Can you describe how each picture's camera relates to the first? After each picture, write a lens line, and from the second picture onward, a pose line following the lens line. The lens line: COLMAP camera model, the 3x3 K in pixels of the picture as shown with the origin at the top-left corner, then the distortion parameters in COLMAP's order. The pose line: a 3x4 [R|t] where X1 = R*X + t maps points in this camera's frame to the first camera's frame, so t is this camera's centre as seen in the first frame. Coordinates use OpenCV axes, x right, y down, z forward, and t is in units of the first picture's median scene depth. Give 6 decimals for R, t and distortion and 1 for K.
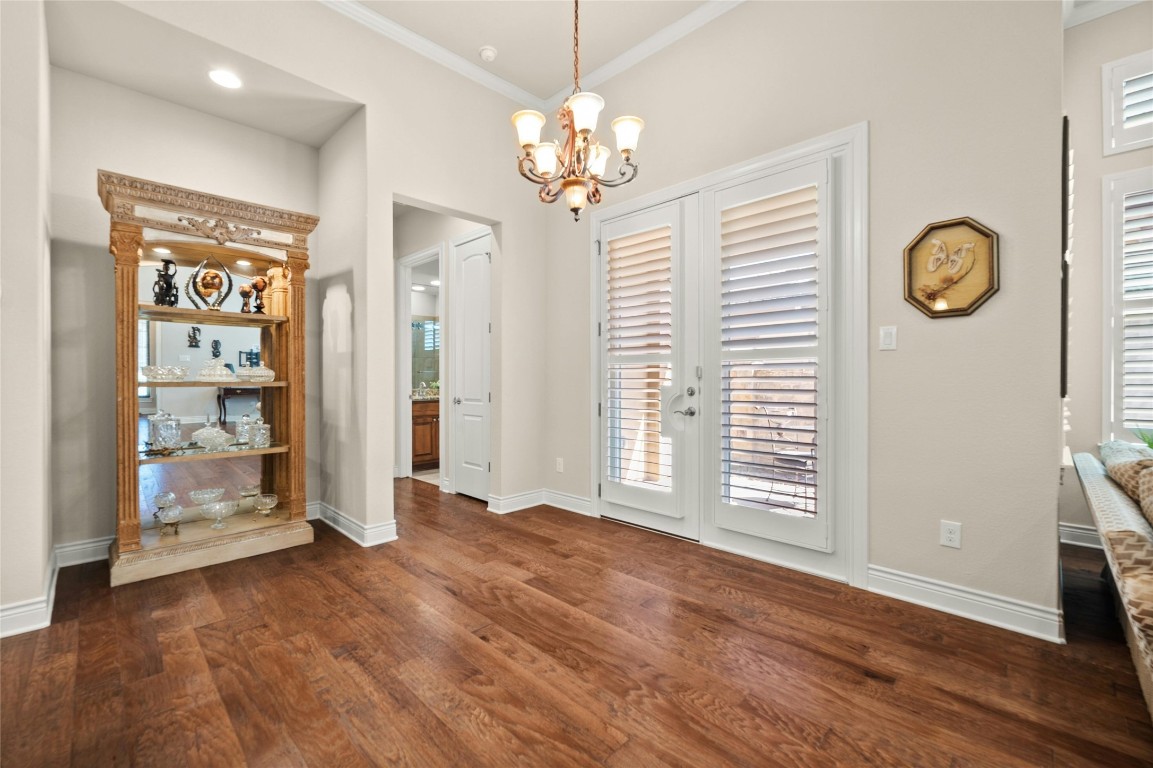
lens RADIAL K [[478.6, 0, 574.6], [0, 478.6, 381.0], [0, 0, 1]] dist [-0.001953, -0.000033]
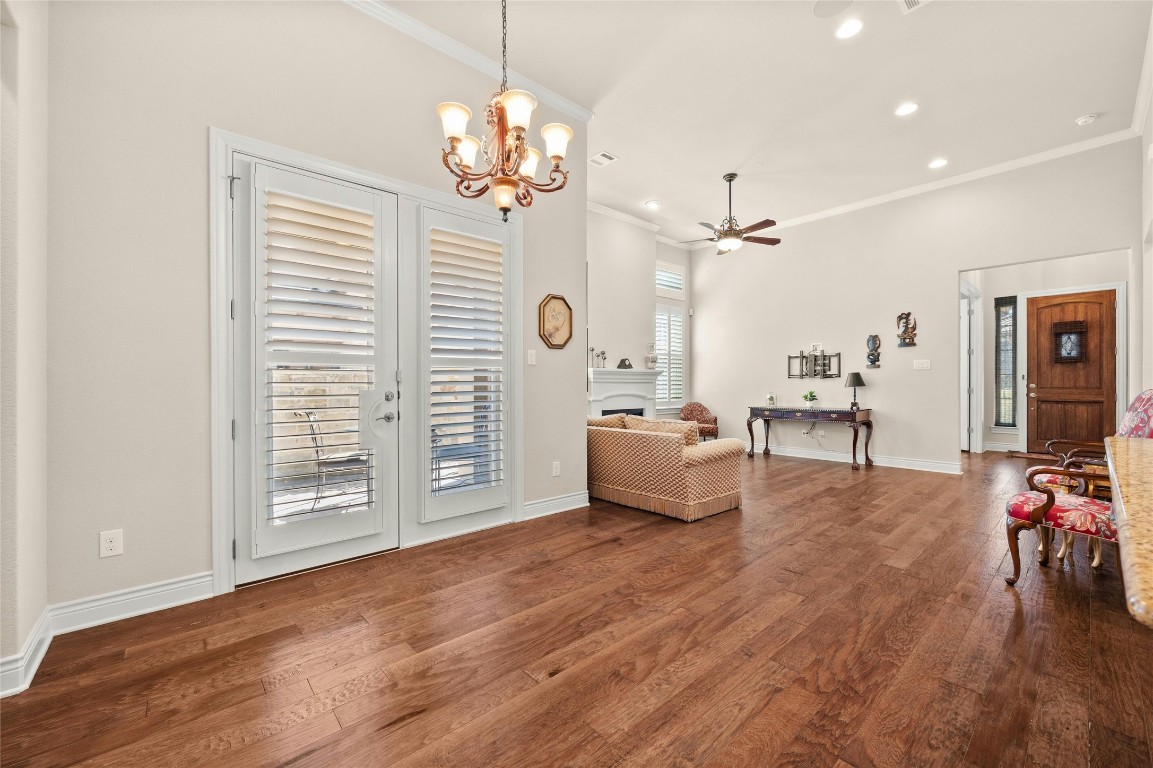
lens RADIAL K [[459.0, 0, 572.8], [0, 459.0, 384.5], [0, 0, 1]] dist [-0.004191, -0.000102]
pose [[0.073062, -0.002536, 0.997324, -0.941270], [0.007143, 0.999972, 0.002019, -0.001609], [-0.997302, 0.006976, 0.073078, 0.814647]]
